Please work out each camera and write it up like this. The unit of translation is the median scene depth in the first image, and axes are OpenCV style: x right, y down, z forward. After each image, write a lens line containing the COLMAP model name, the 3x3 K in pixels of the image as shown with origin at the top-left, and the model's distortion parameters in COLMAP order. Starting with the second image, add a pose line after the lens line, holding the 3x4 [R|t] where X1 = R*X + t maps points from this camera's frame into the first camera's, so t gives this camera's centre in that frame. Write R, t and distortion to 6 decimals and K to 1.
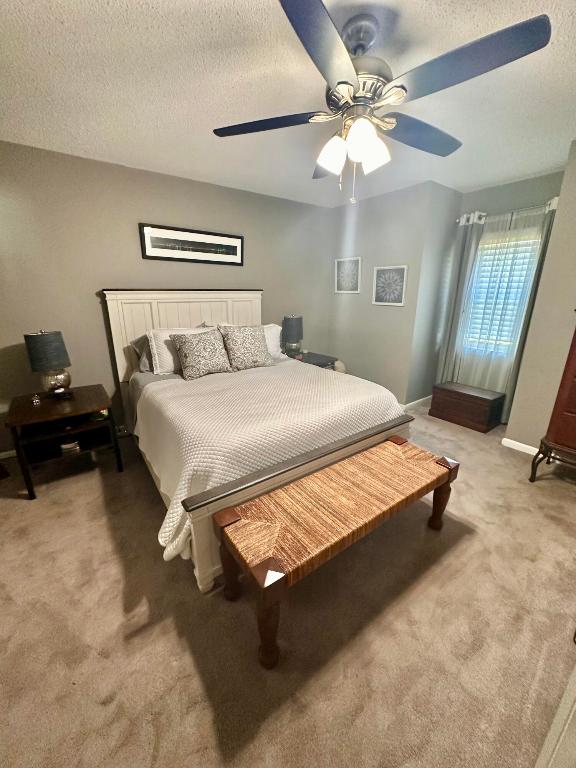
lens RADIAL K [[306.8, 0, 288.0], [0, 306.8, 384.0], [0, 0, 1]] dist [0.002178, 0.000343]
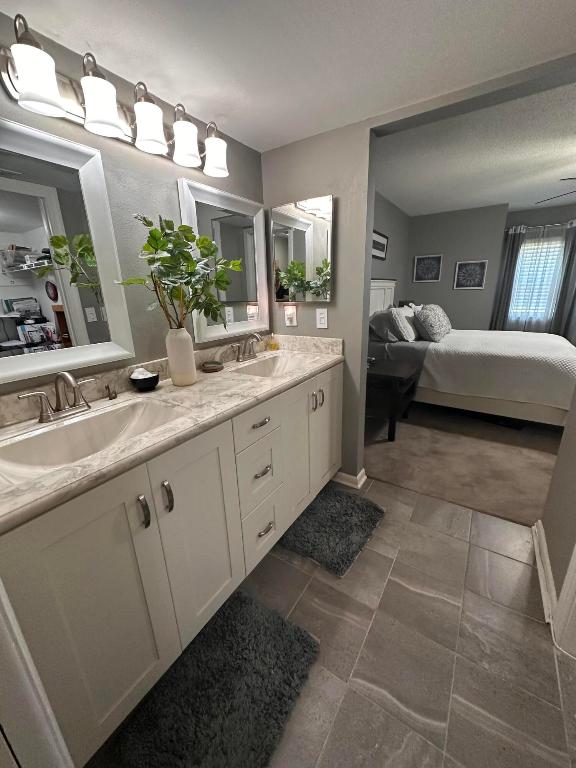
lens RADIAL K [[306.8, 0, 288.0], [0, 306.8, 384.0], [0, 0, 1]] dist [0.002178, 0.000343]
pose [[0.935589, -0.131447, 0.327712, -1.101623], [0.130965, 0.991105, 0.023645, 0.034613], [-0.327905, 0.020796, 0.944482, -0.048861]]
